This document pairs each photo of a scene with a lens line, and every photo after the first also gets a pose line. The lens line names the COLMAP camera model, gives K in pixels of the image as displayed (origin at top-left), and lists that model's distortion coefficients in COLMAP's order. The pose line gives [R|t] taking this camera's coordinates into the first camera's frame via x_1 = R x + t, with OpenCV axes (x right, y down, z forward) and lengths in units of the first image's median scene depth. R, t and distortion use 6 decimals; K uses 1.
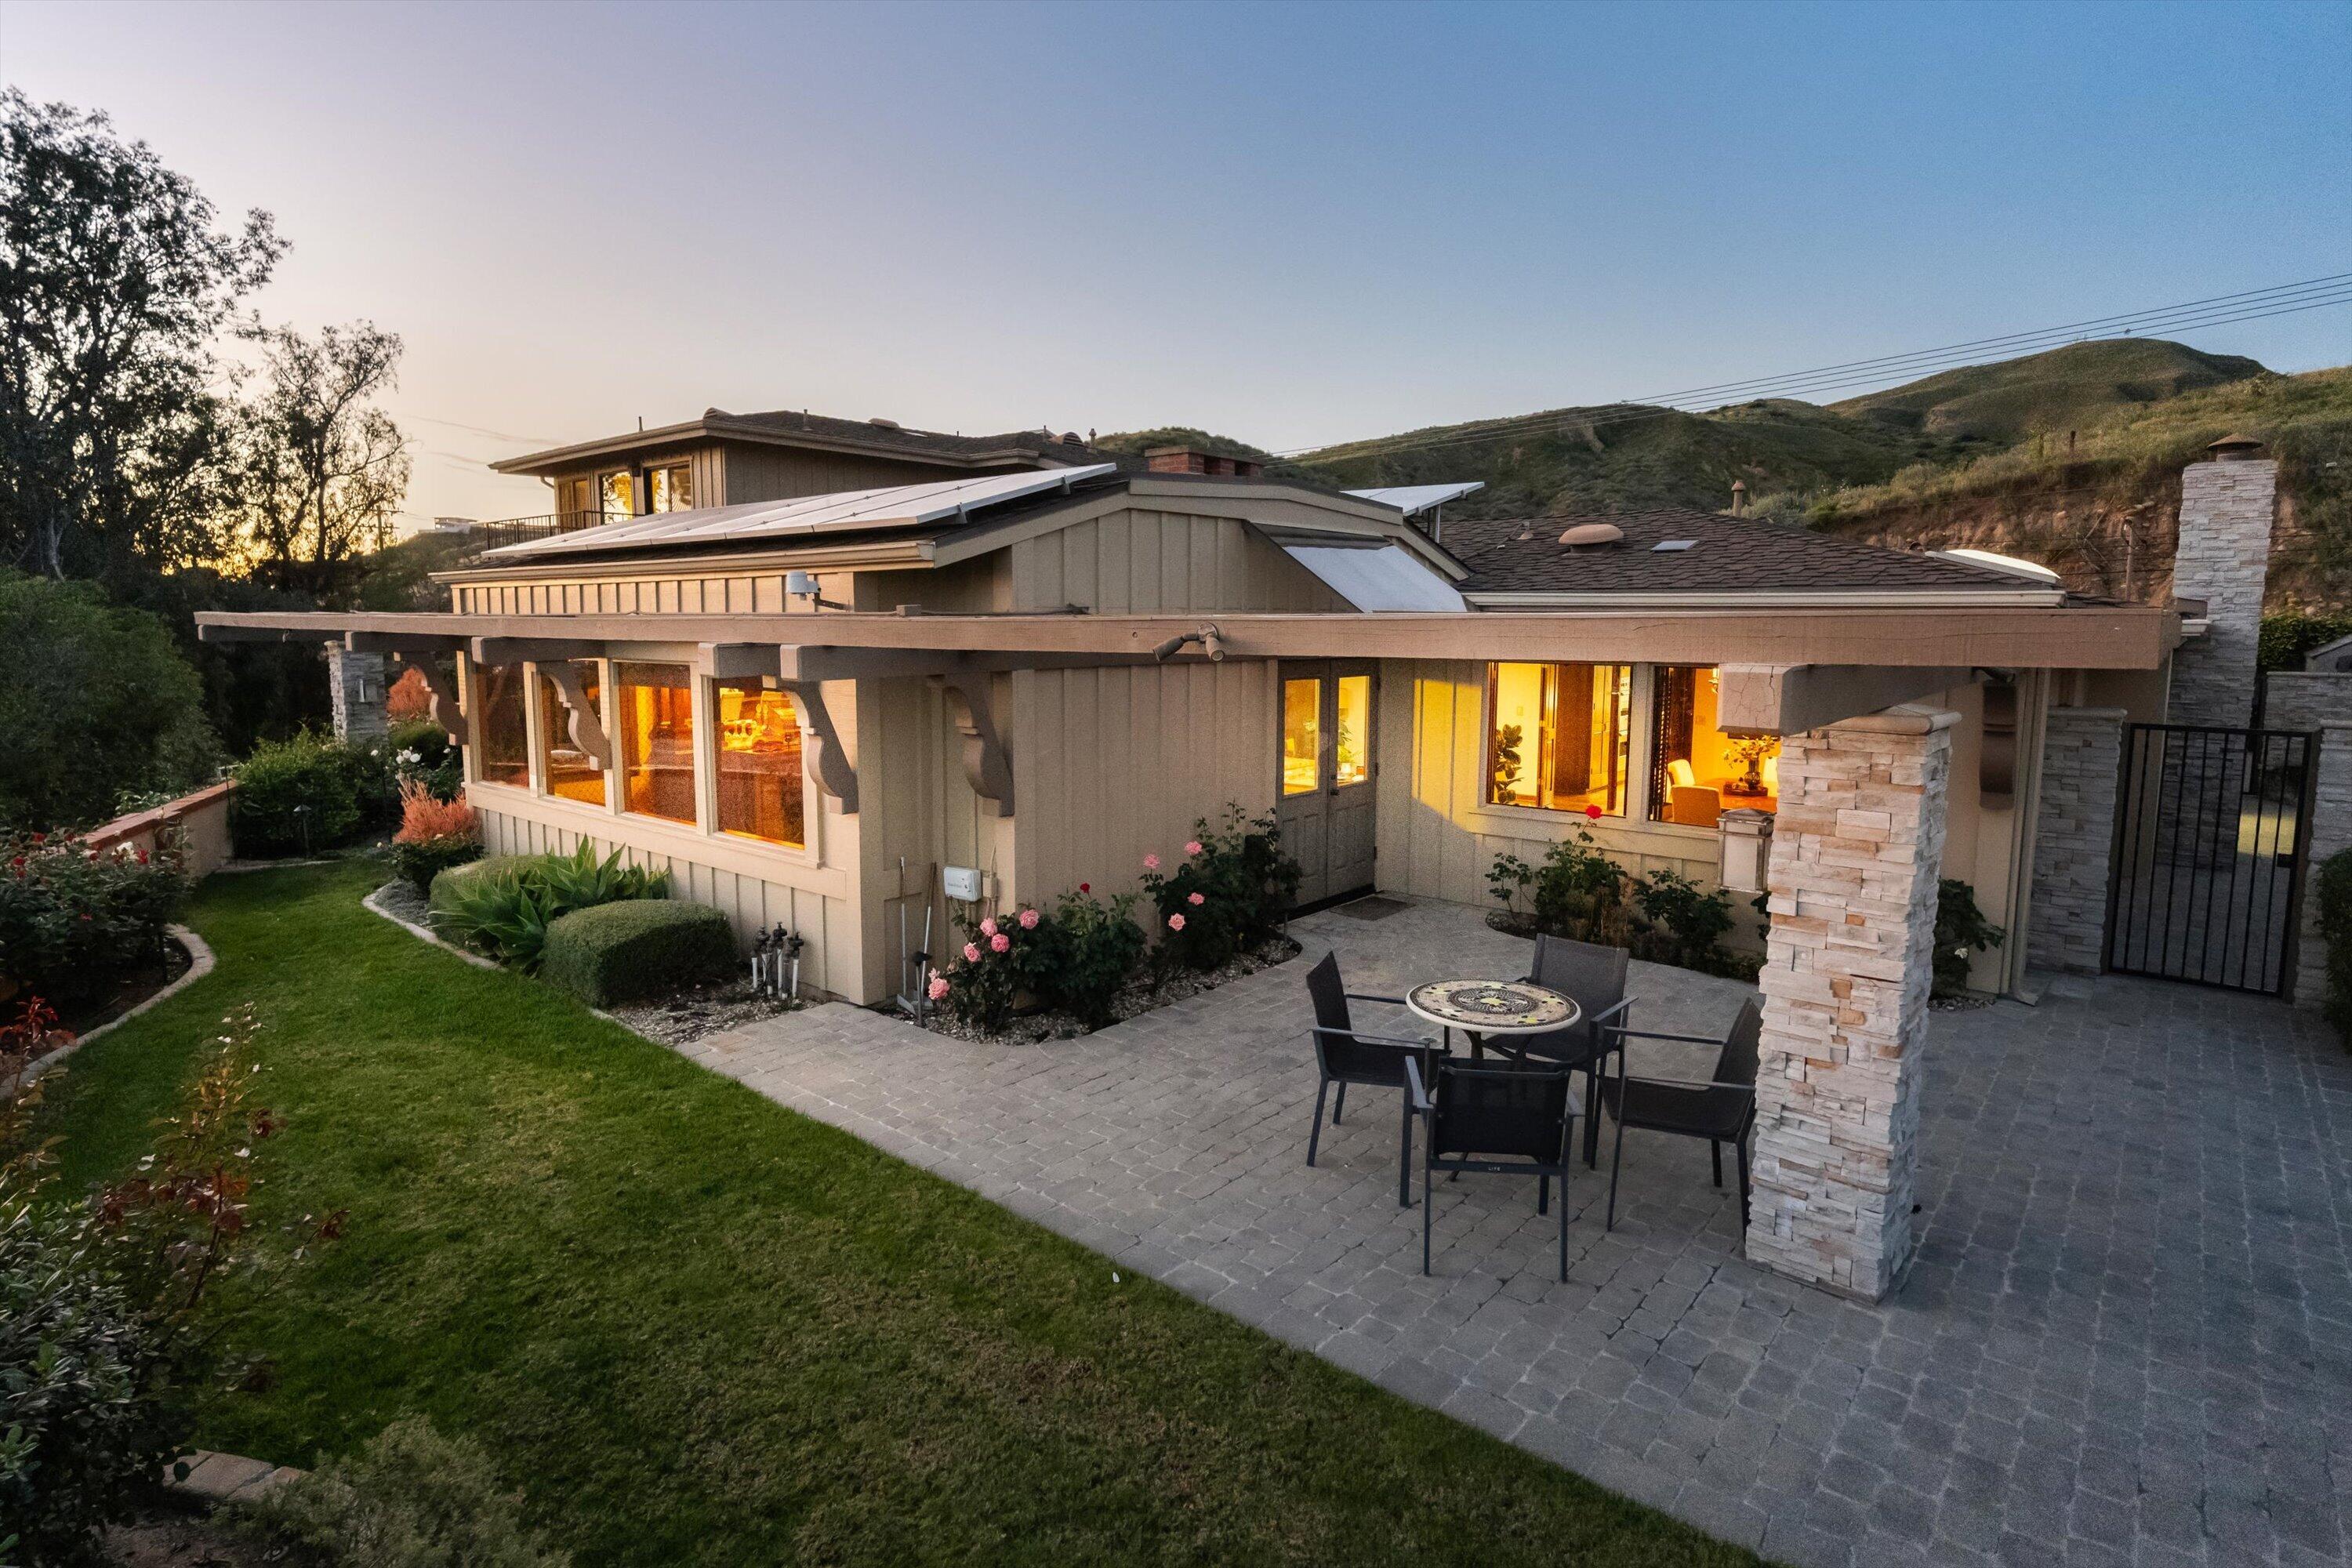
lens RADIAL K [[1265.4, 0, 1189.8], [0, 1265.4, 781.2], [0, 0, 1]] dist [-0.002406, 0.003663]
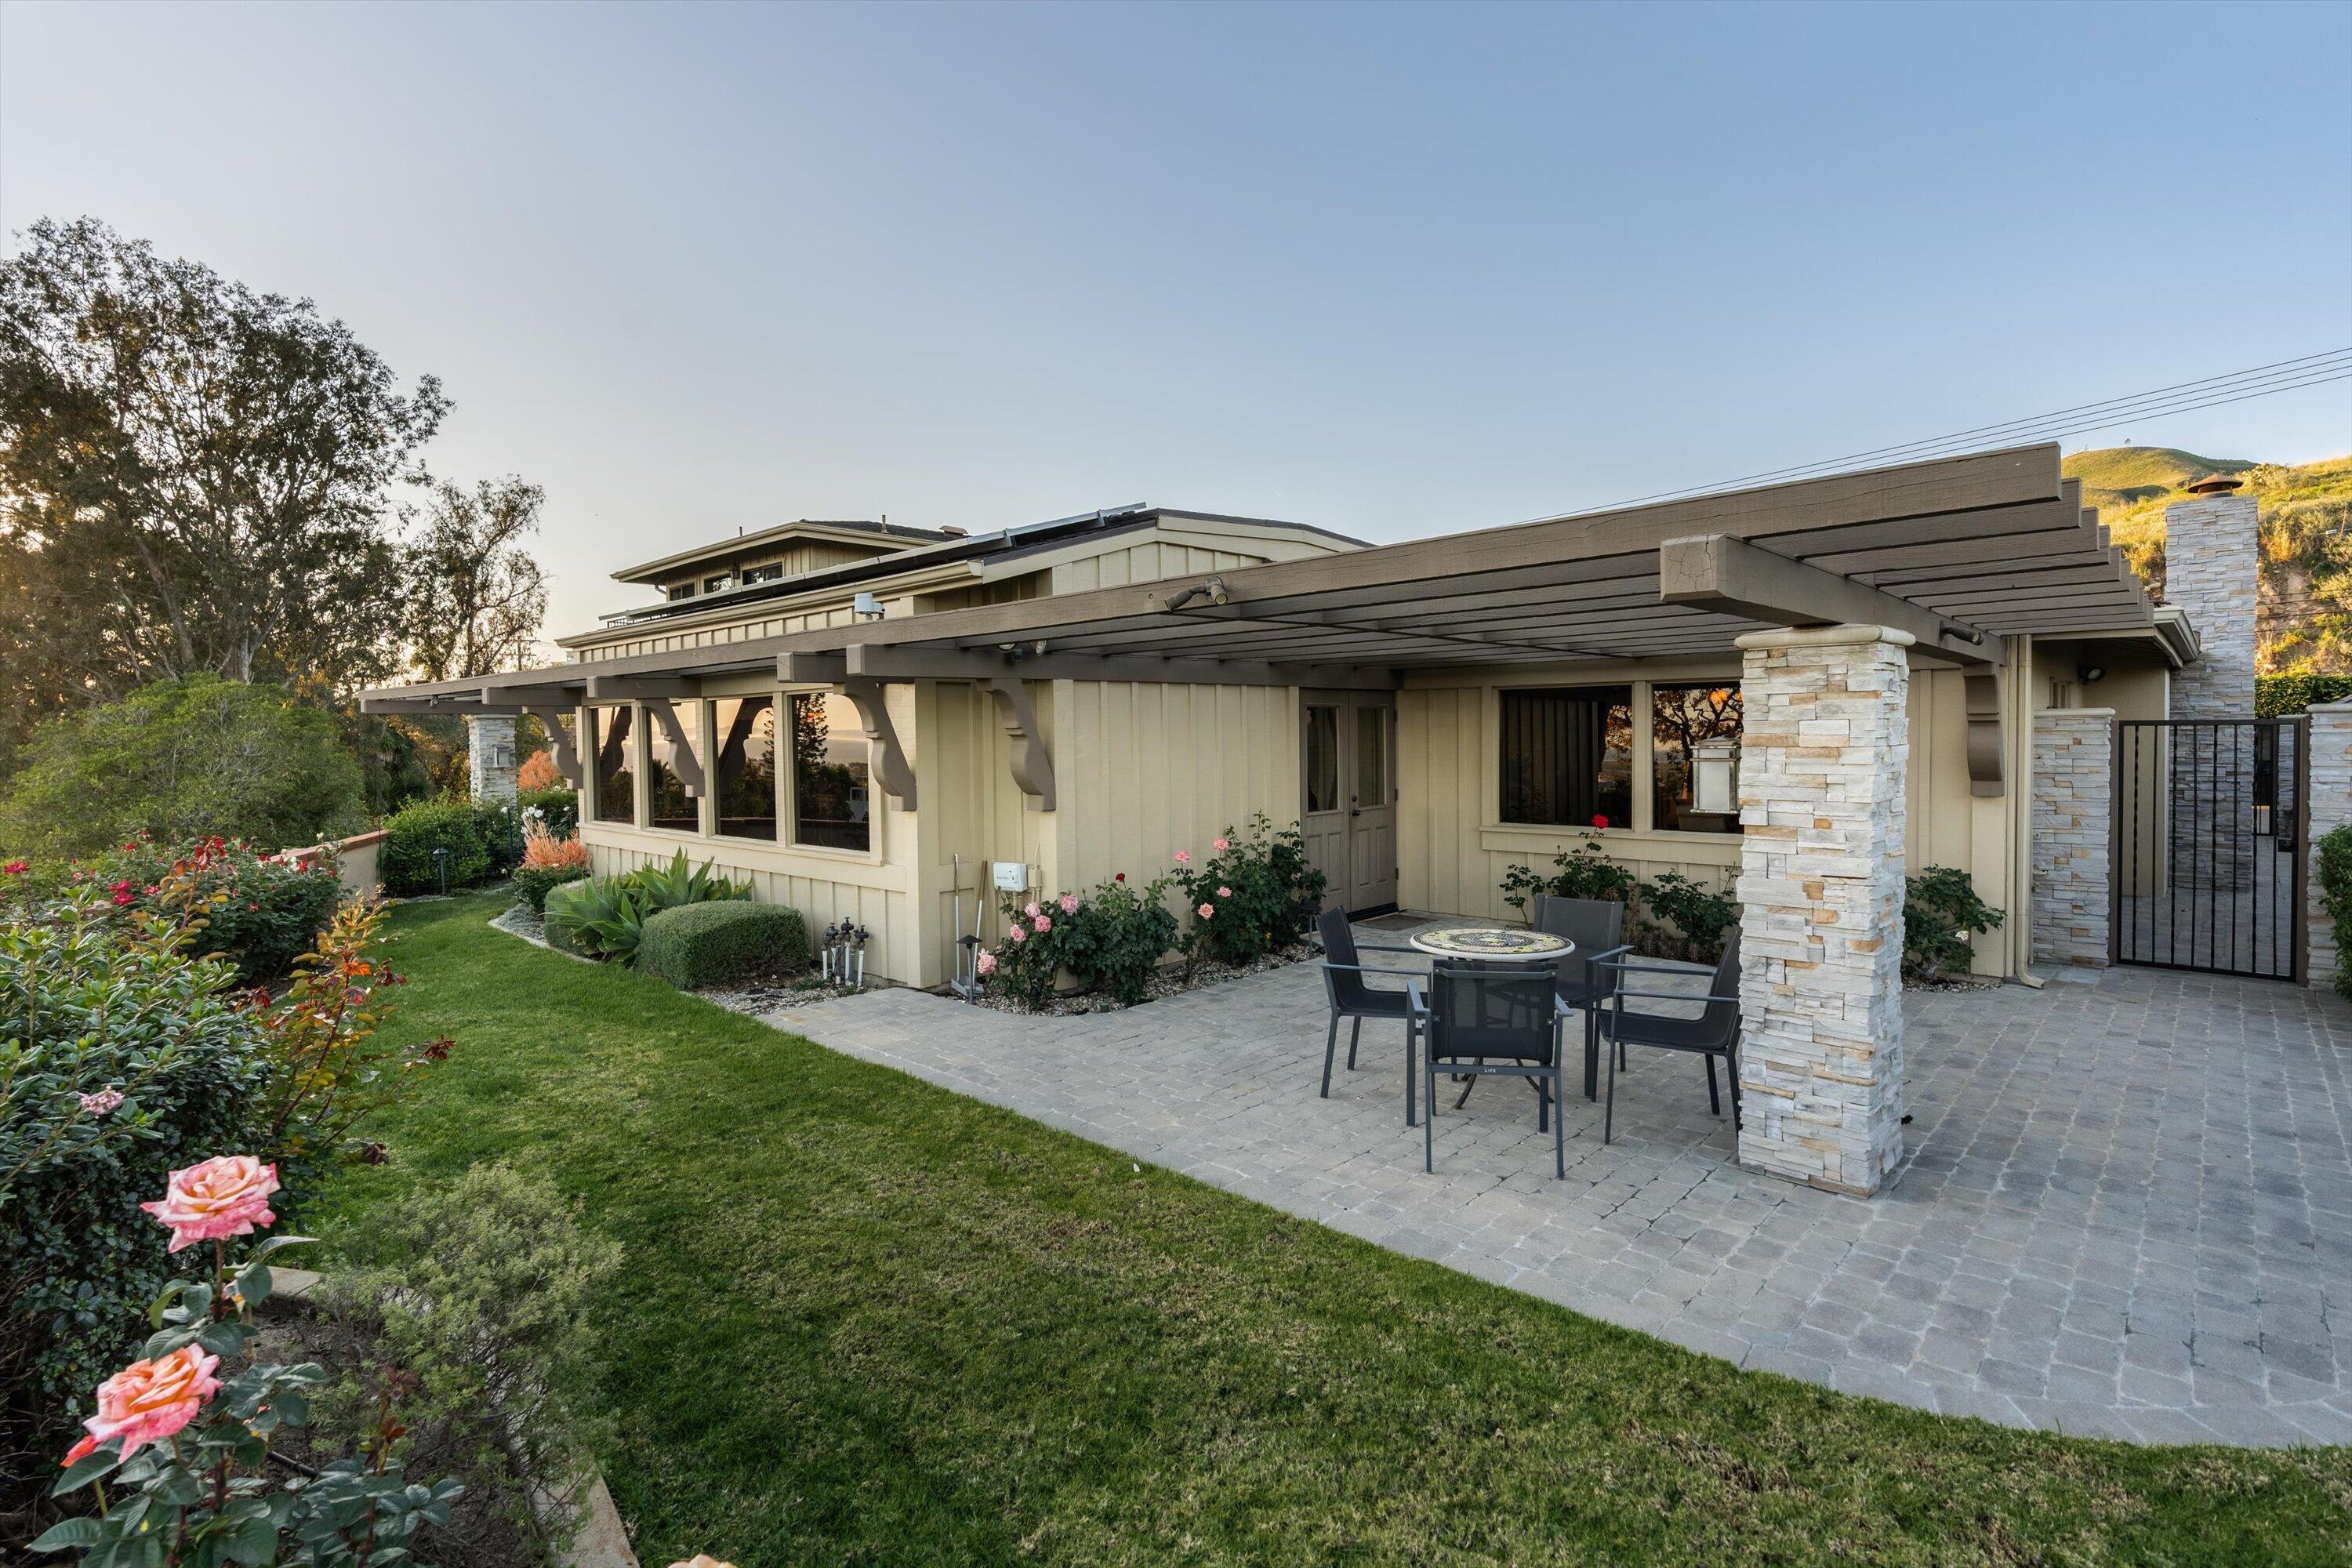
lens RADIAL K [[1178.1, 0, 1162.5], [0, 1178.1, 782.7], [0, 0, 1]] dist [-0.001577, 0.002740]
pose [[0.997718, -0.016397, -0.065496, 0.028267], [0.010524, 0.995973, -0.089036, 0.124295], [0.066692, 0.088144, 0.993873, -0.021792]]
